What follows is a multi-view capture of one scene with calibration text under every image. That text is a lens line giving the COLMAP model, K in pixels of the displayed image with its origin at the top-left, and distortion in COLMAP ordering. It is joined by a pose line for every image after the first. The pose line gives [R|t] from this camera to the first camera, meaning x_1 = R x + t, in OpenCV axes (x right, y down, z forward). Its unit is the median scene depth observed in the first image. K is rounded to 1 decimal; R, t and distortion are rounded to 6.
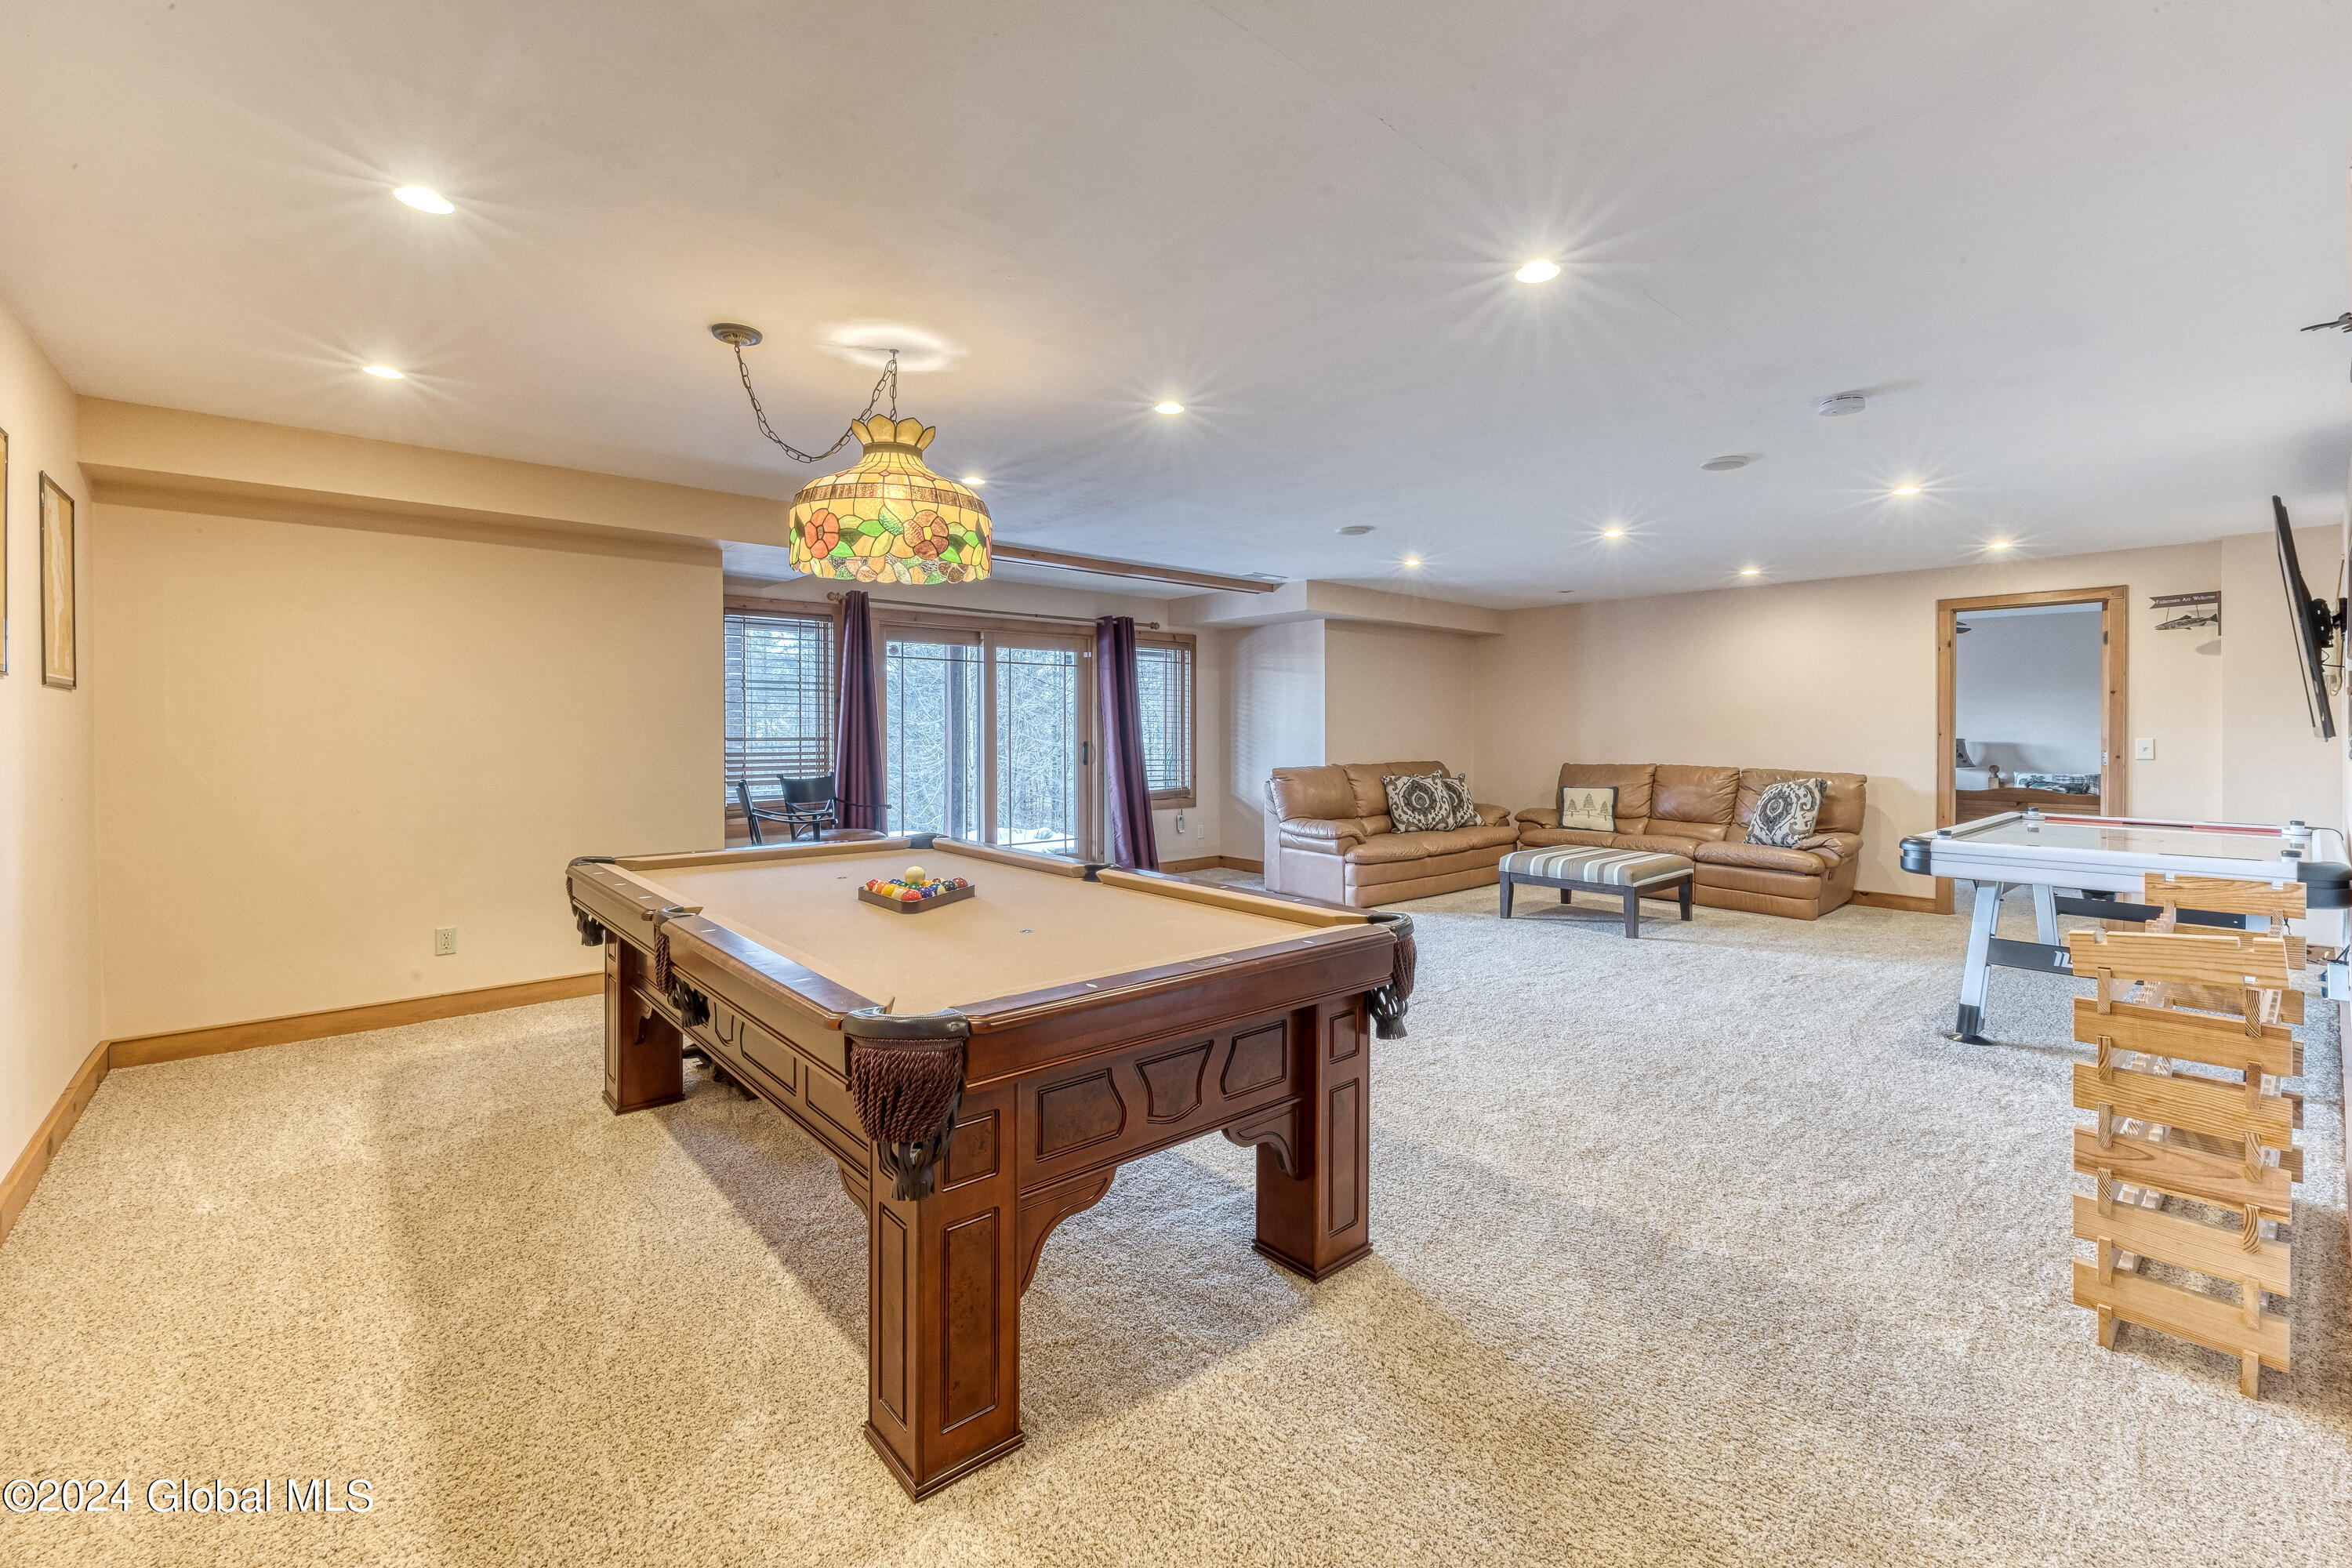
lens RADIAL K [[987.4, 0, 1178.1], [0, 987.4, 741.6], [0, 0, 1]] dist [-0.000986, 0.000056]
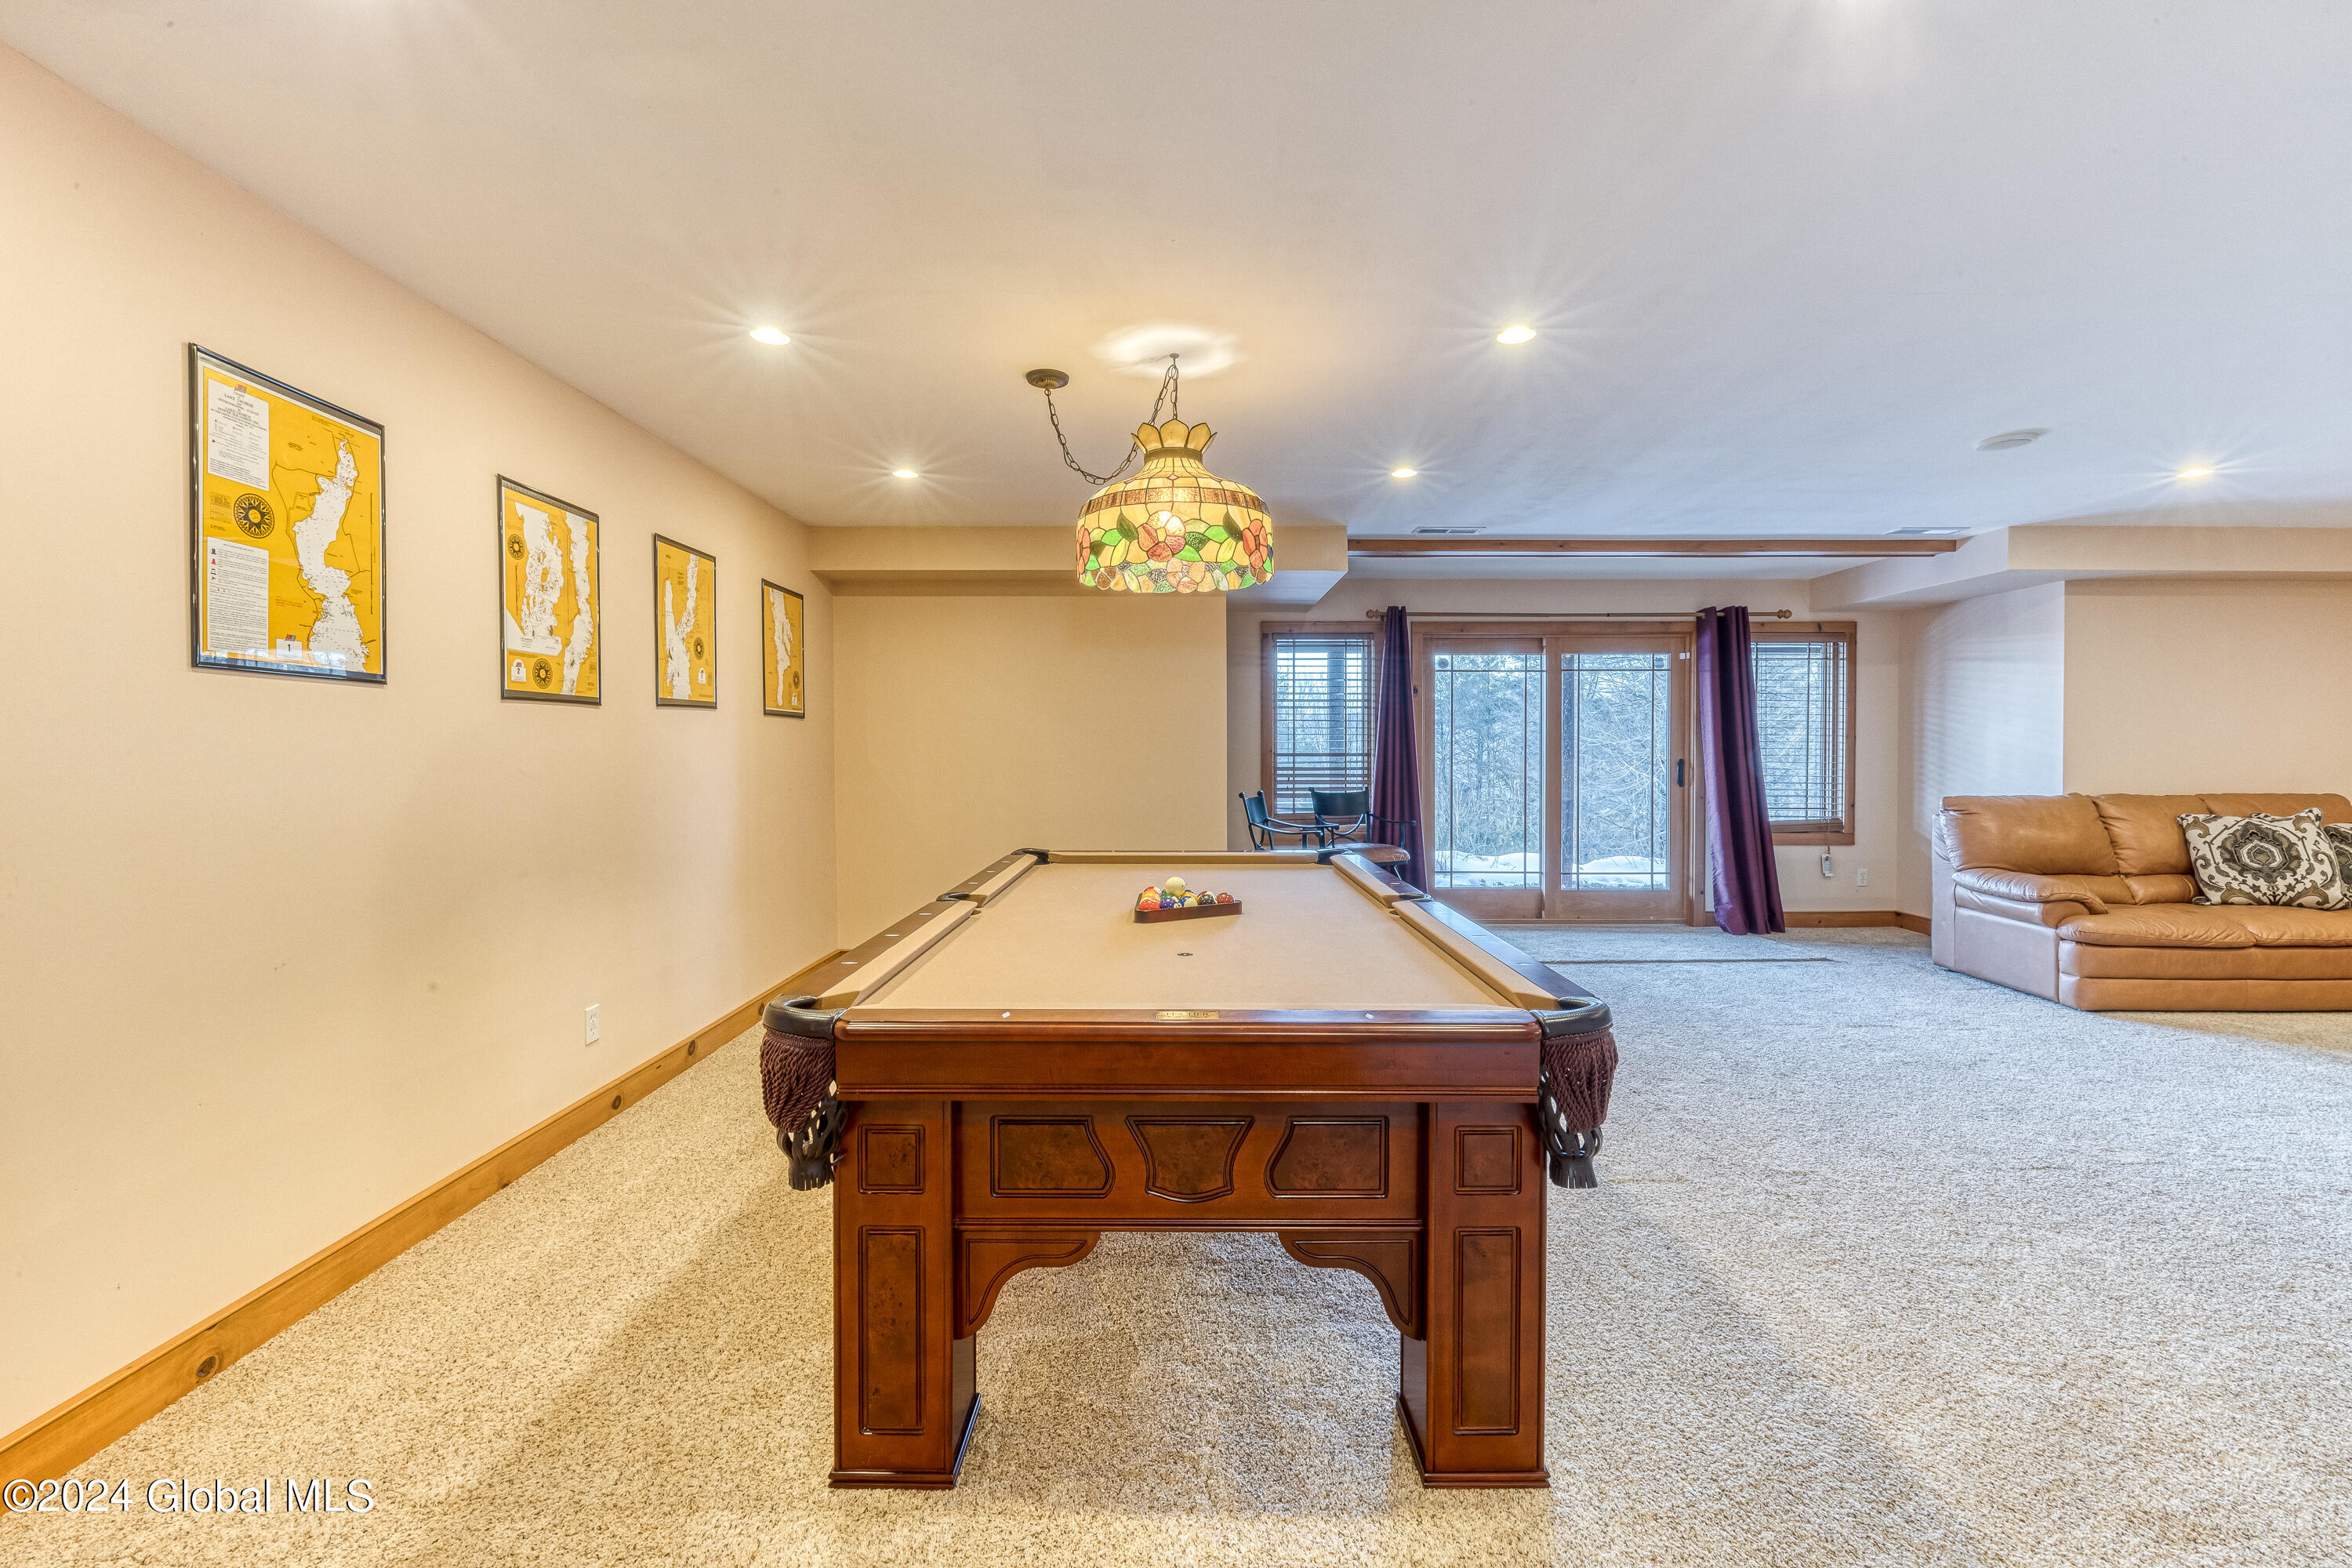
lens RADIAL K [[969.4, 0, 1179.0], [0, 969.4, 773.0], [0, 0, 1]] dist [-0.001574, 0.000479]
pose [[0.756488, 0.012750, -0.653883, 0.139115], [-0.005735, 0.999901, 0.012863, 0.004129], [0.653982, -0.005981, 0.756486, 0.103207]]
